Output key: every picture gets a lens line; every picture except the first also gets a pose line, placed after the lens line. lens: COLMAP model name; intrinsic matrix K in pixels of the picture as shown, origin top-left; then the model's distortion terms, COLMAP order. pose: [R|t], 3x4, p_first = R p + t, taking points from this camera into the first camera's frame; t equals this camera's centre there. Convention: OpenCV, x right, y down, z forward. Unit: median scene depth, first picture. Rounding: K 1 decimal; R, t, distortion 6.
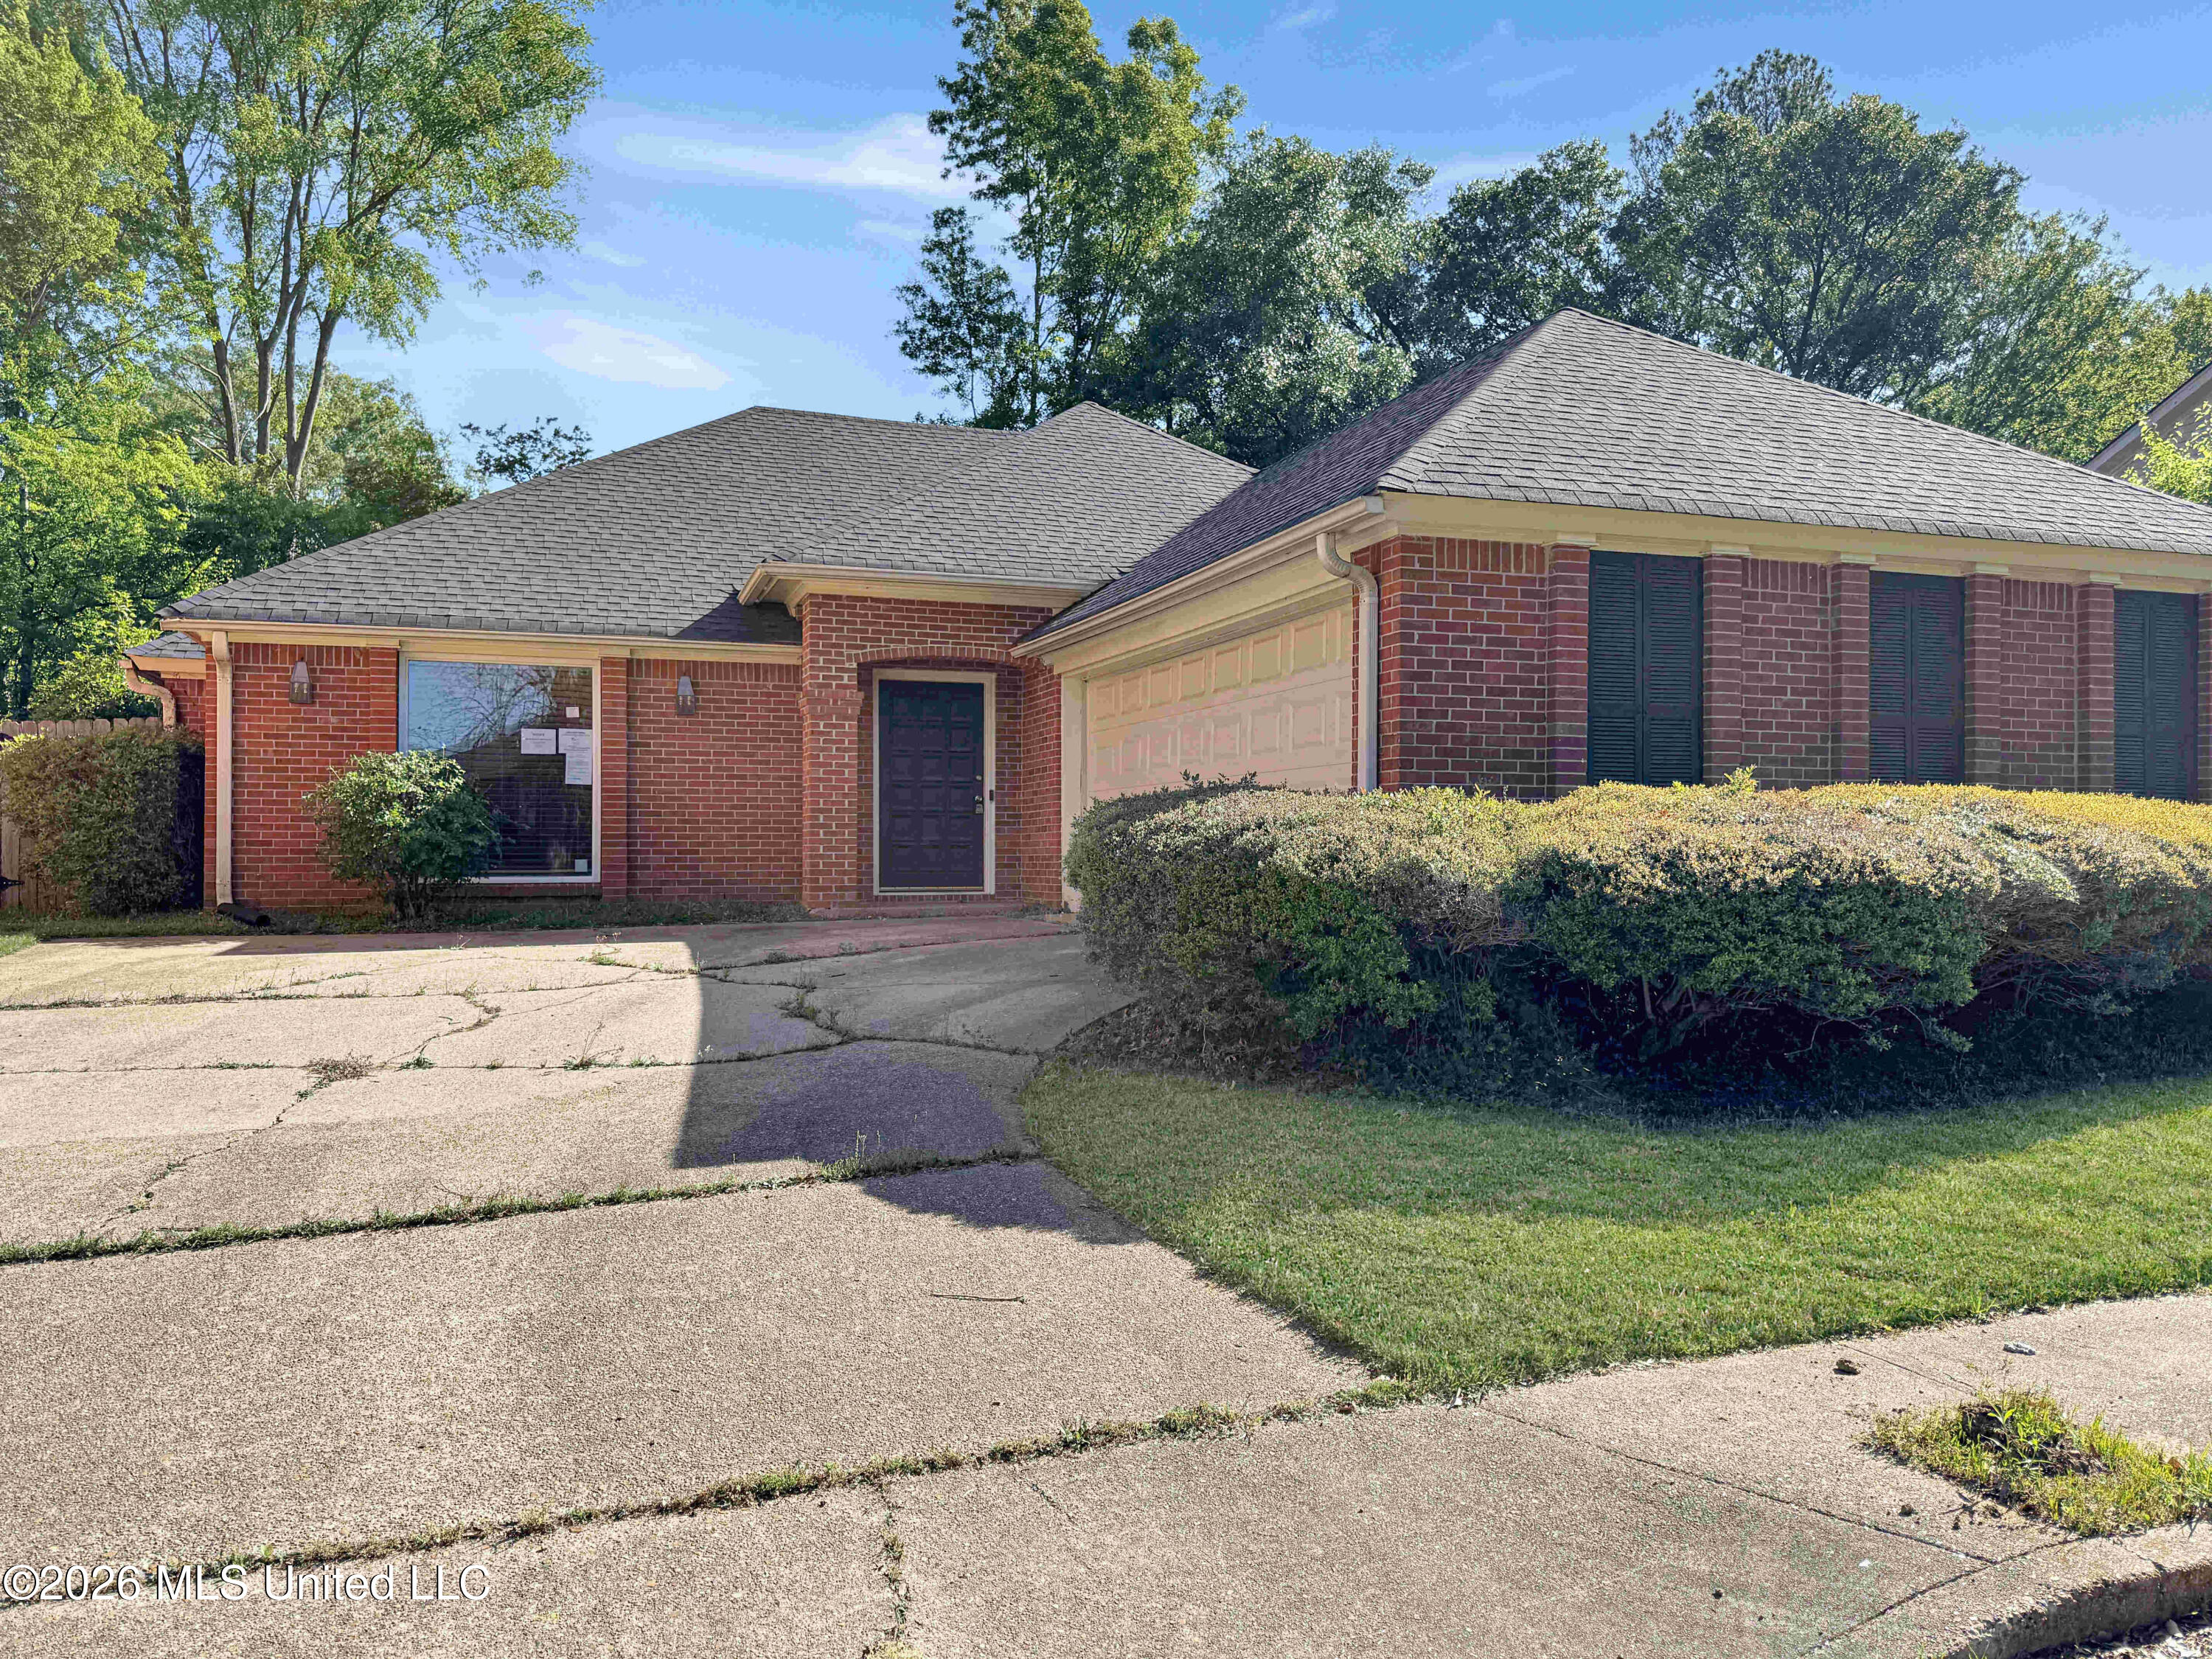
lens RADIAL K [[1581.3, 0, 1106.0], [0, 1581.3, 829.5], [0, 0, 1]] dist [-0.008647, -0.006600]
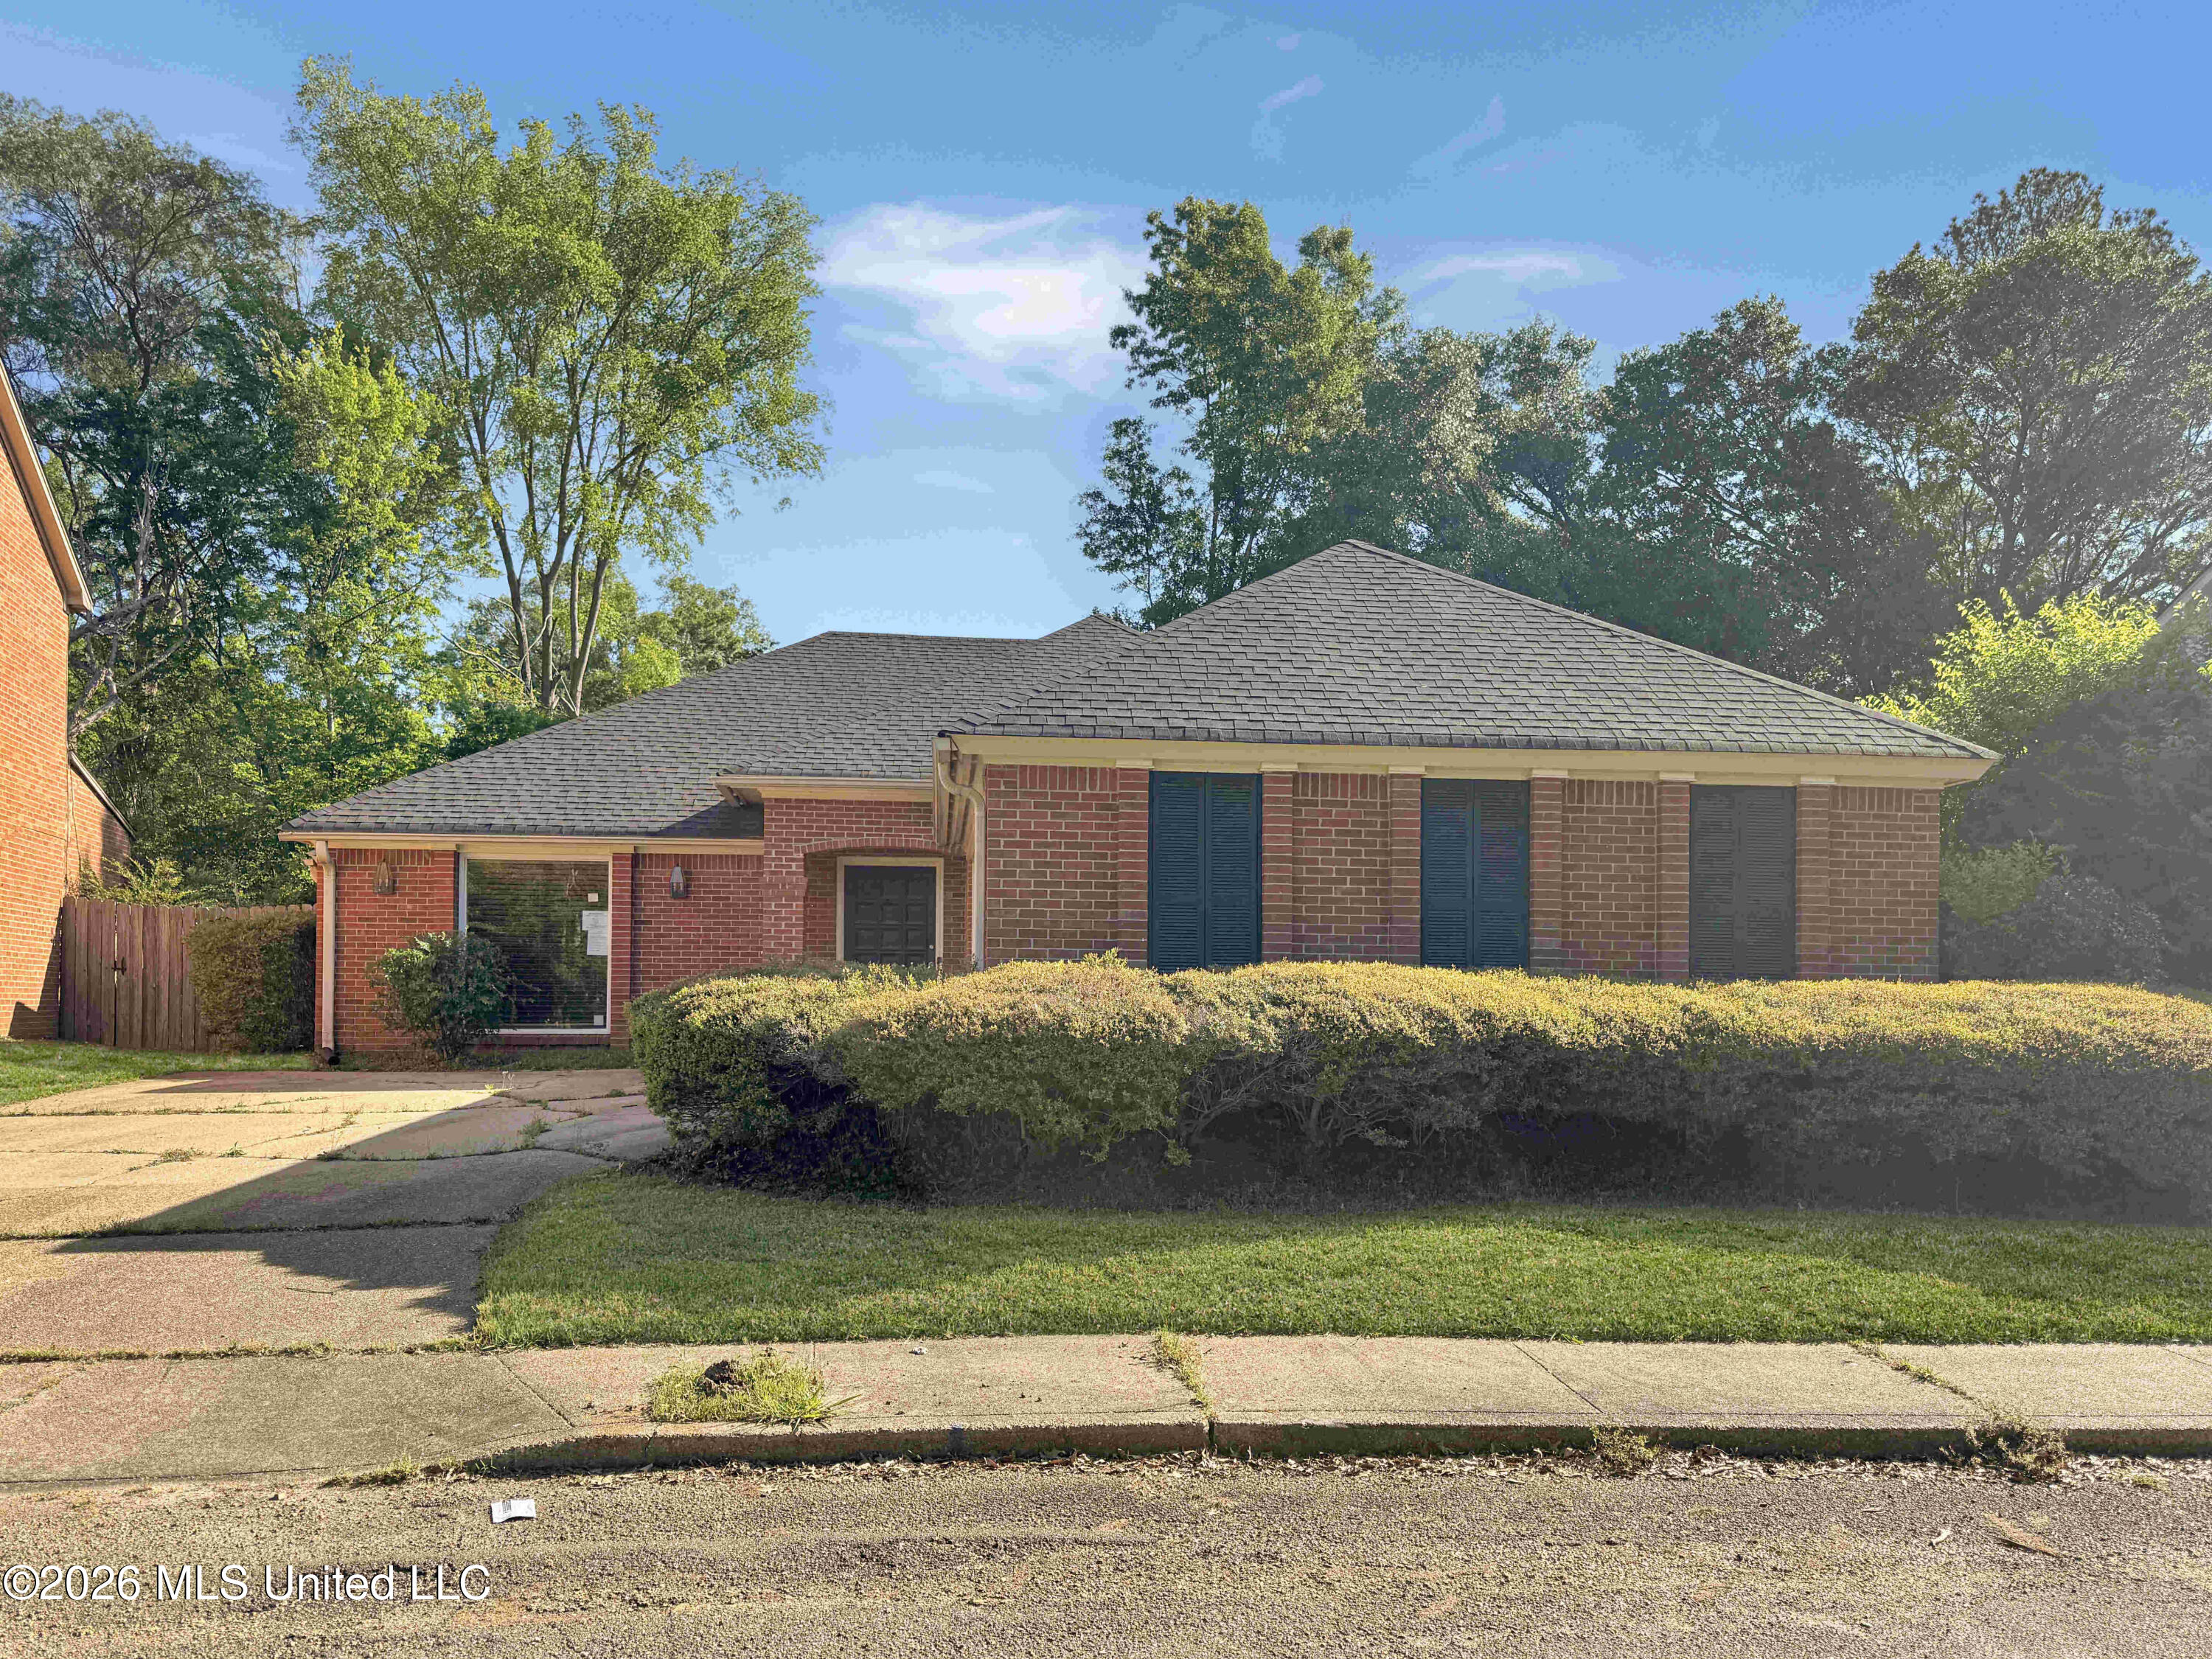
lens RADIAL K [[1532.9, 0, 1107.0], [0, 1532.9, 994.4], [0, 0, 1]] dist [-0.004507, -0.002964]
pose [[0.977918, -0.000066, -0.208988, 0.108505], [0.000890, 0.999992, 0.003846, -0.000555], [0.208987, -0.003947, 0.977911, -0.035719]]
